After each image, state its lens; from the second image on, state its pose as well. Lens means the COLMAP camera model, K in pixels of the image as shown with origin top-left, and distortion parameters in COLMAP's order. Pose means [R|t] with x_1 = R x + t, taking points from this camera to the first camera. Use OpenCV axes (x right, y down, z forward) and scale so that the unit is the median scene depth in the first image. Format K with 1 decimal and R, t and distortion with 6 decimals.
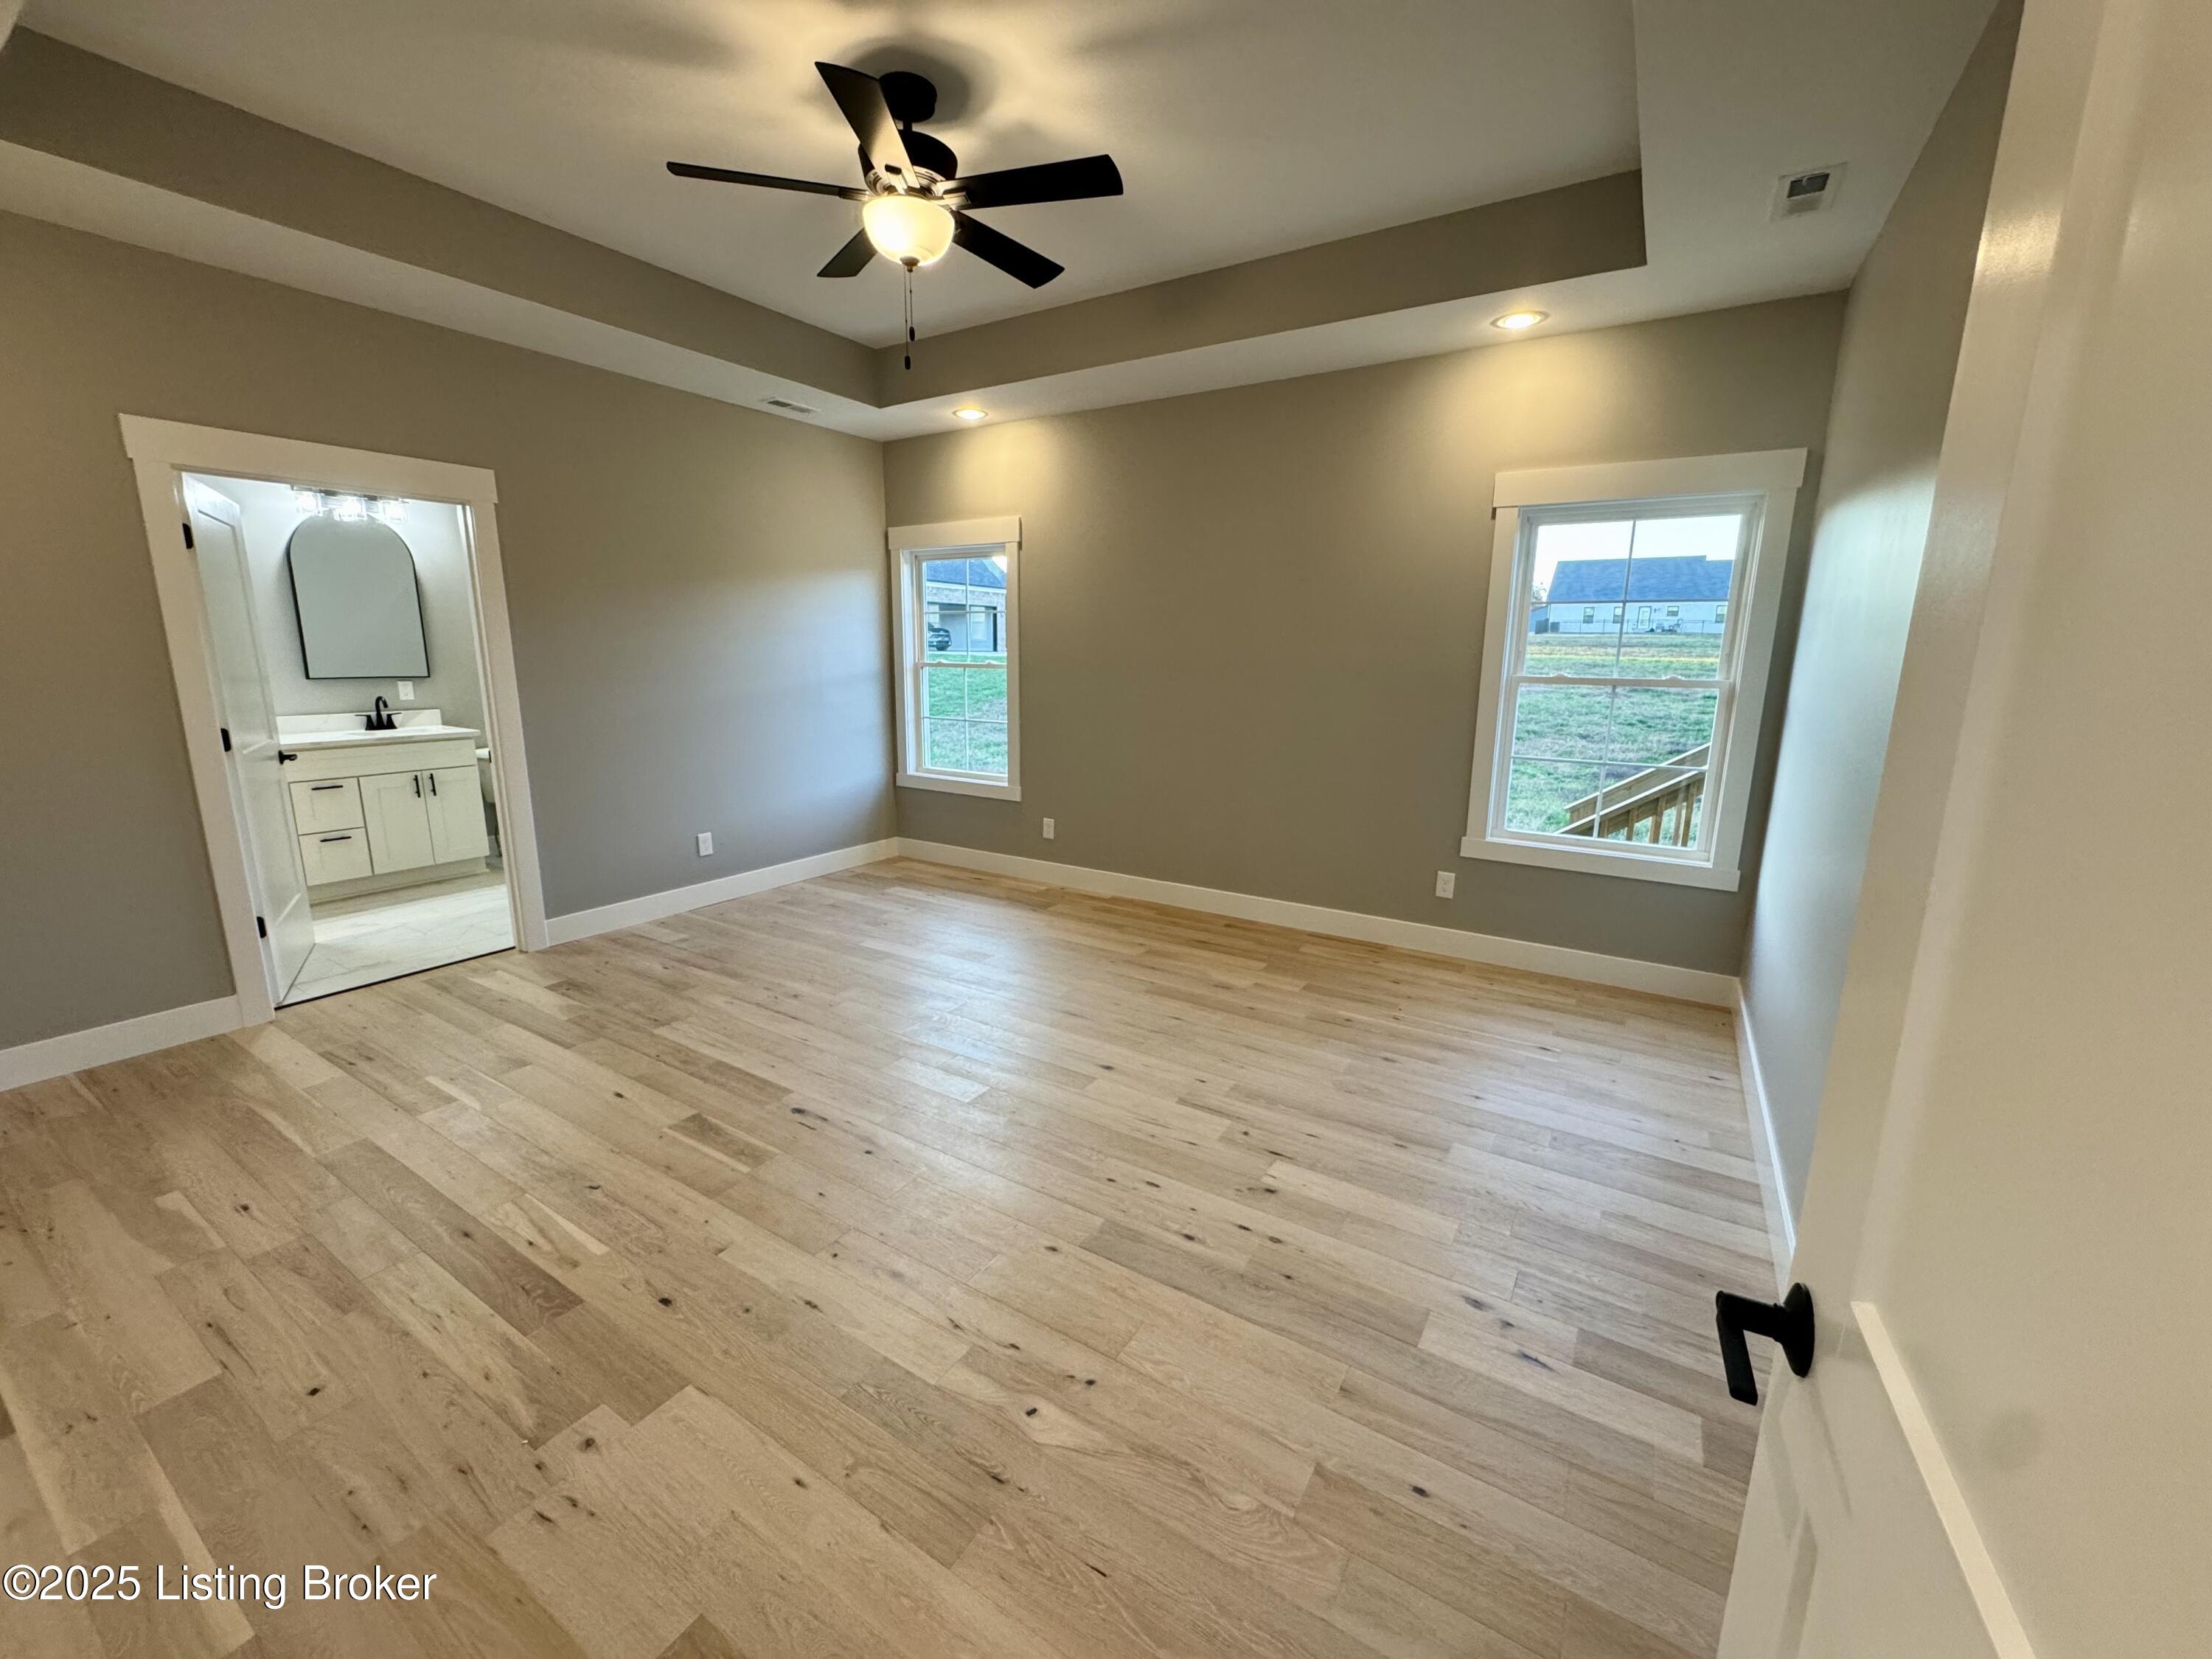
lens RADIAL K [[878.6, 0, 1101.0], [0, 878.6, 825.2], [0, 0, 1]] dist [-0.003174, 0.000514]
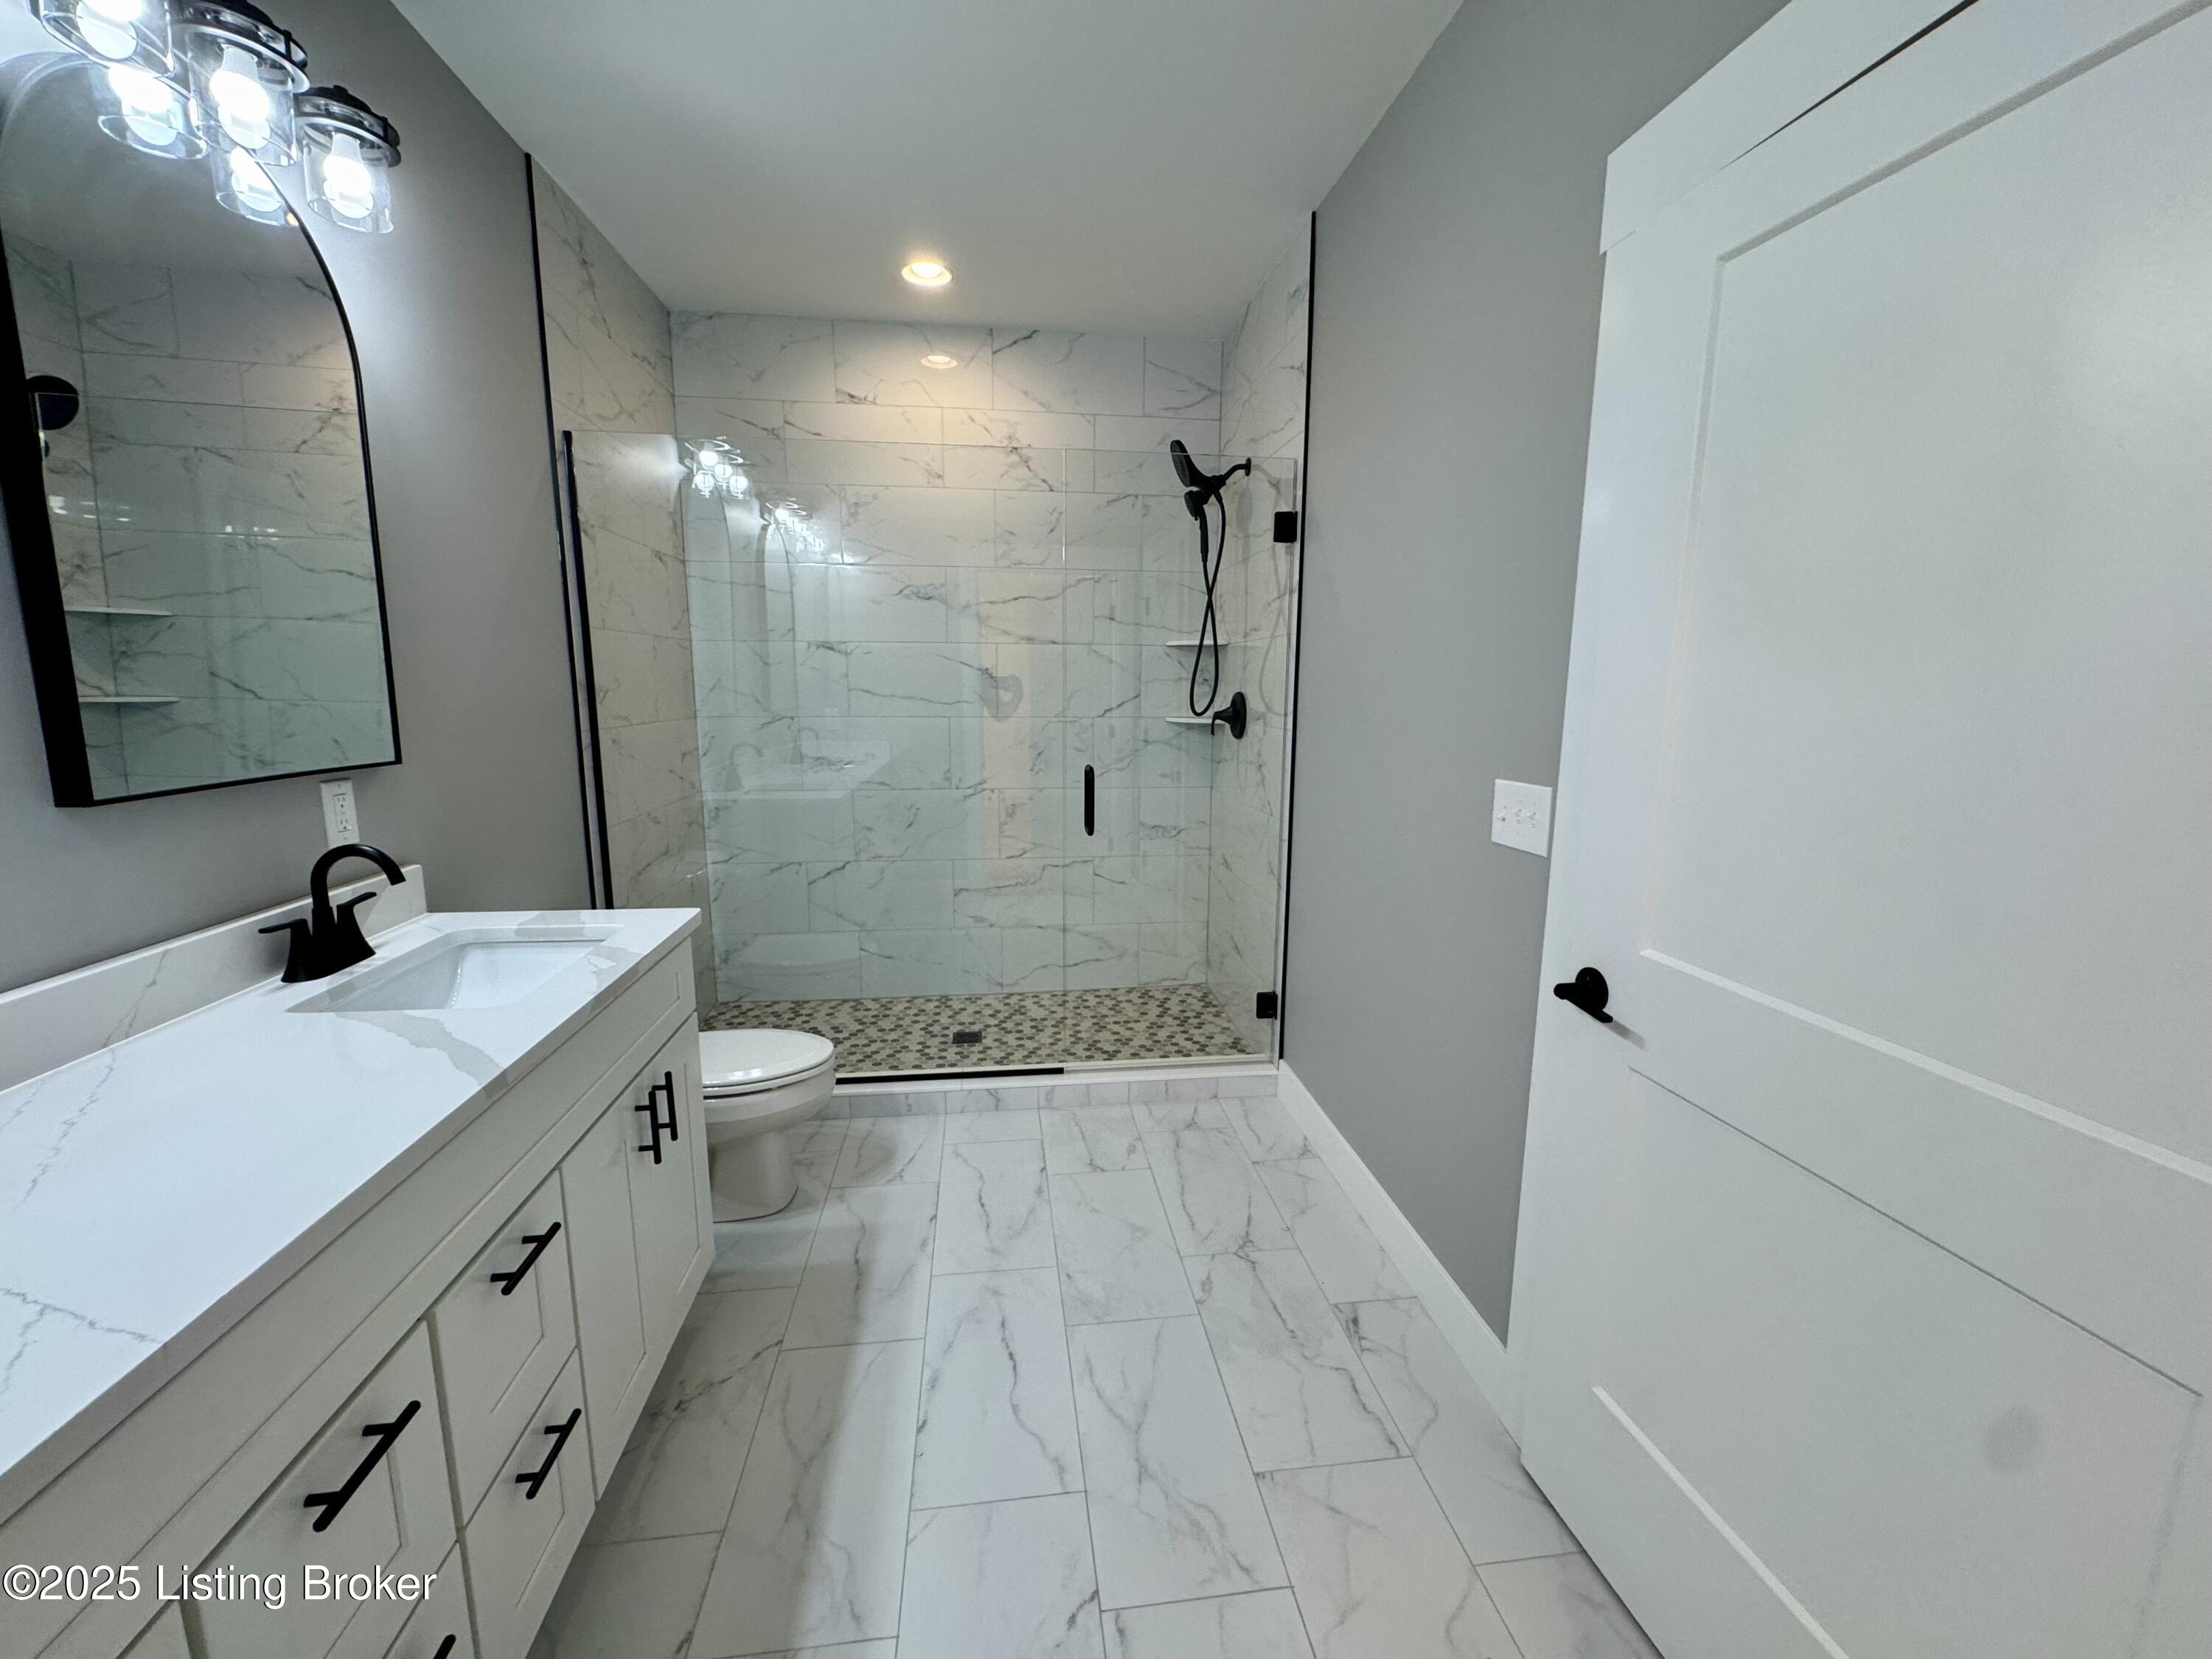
lens RADIAL K [[878.6, 0, 1101.0], [0, 878.6, 825.2], [0, 0, 1]] dist [-0.003174, 0.000514]
pose [[0.772007, -0.108358, 0.626309, -1.119891], [0.126160, 0.991879, 0.016097, -0.176370], [-0.622968, 0.066588, 0.779408, 0.889156]]
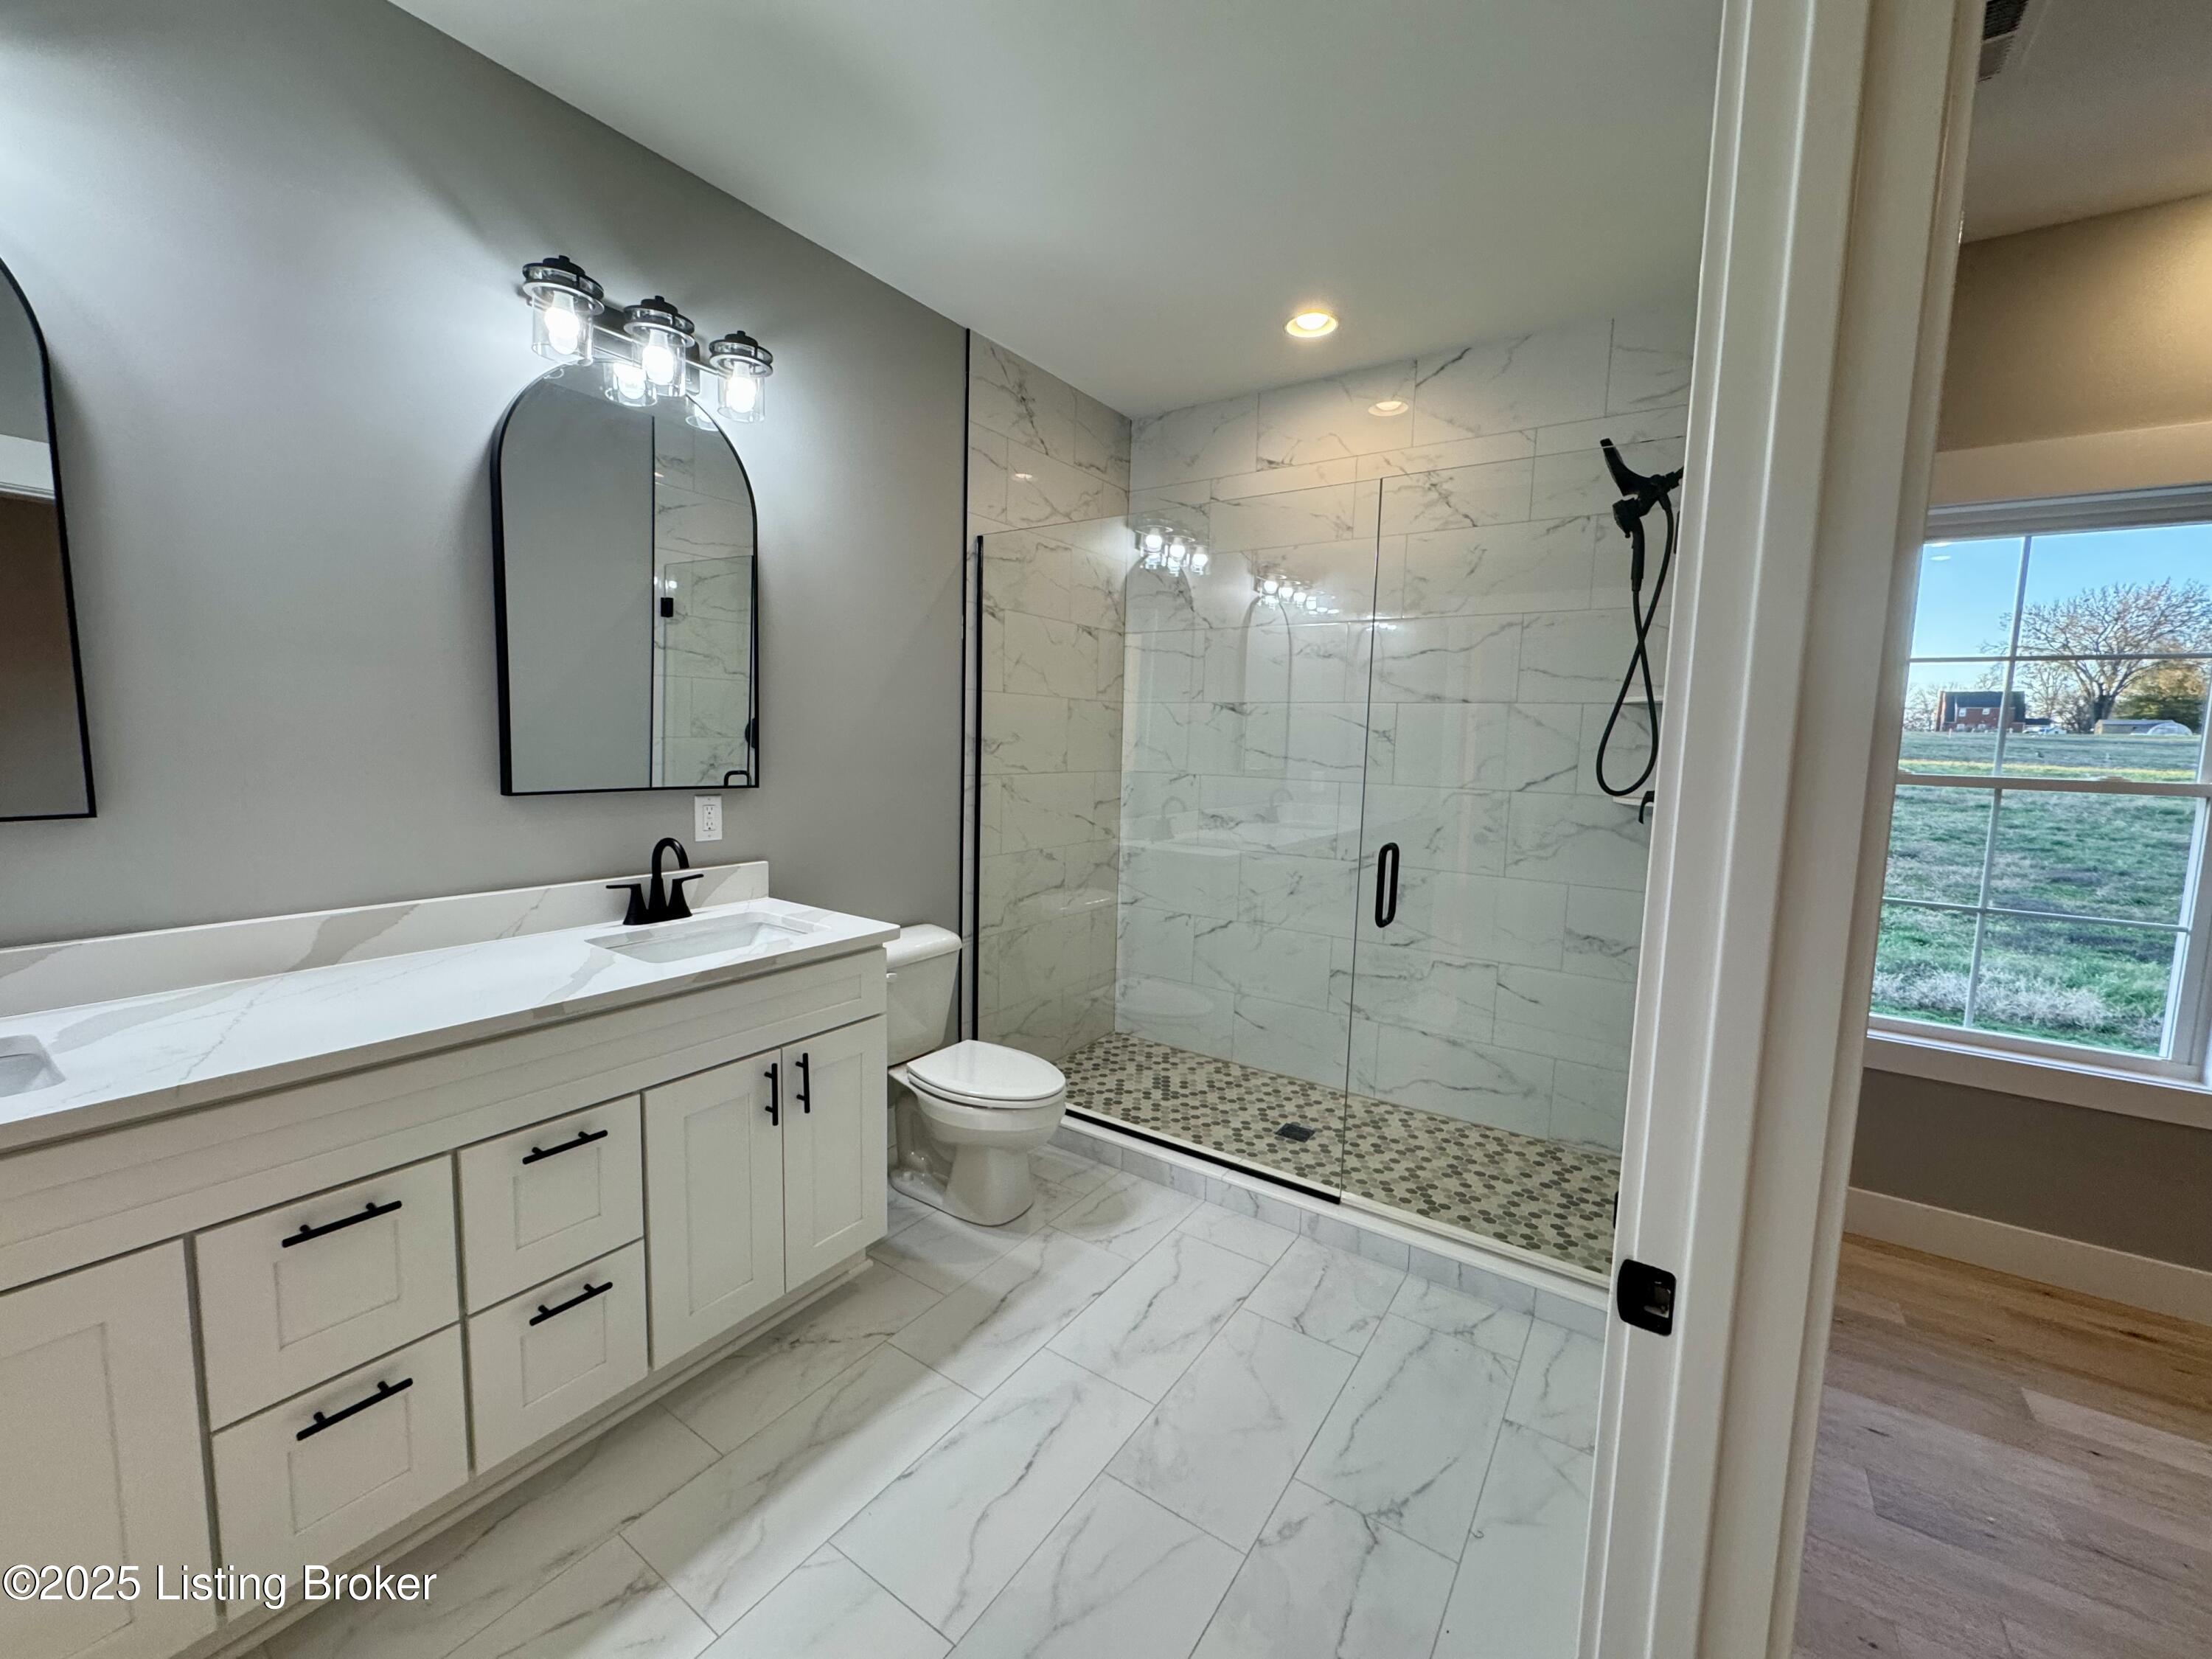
lens RADIAL K [[878.6, 0, 1101.0], [0, 878.6, 825.2], [0, 0, 1]] dist [-0.003174, 0.000514]
pose [[0.999112, 0.020704, -0.036692, -0.846305], [-0.024182, 0.994988, -0.097031, -0.163915], [0.034499, 0.097832, 0.994605, 0.846745]]
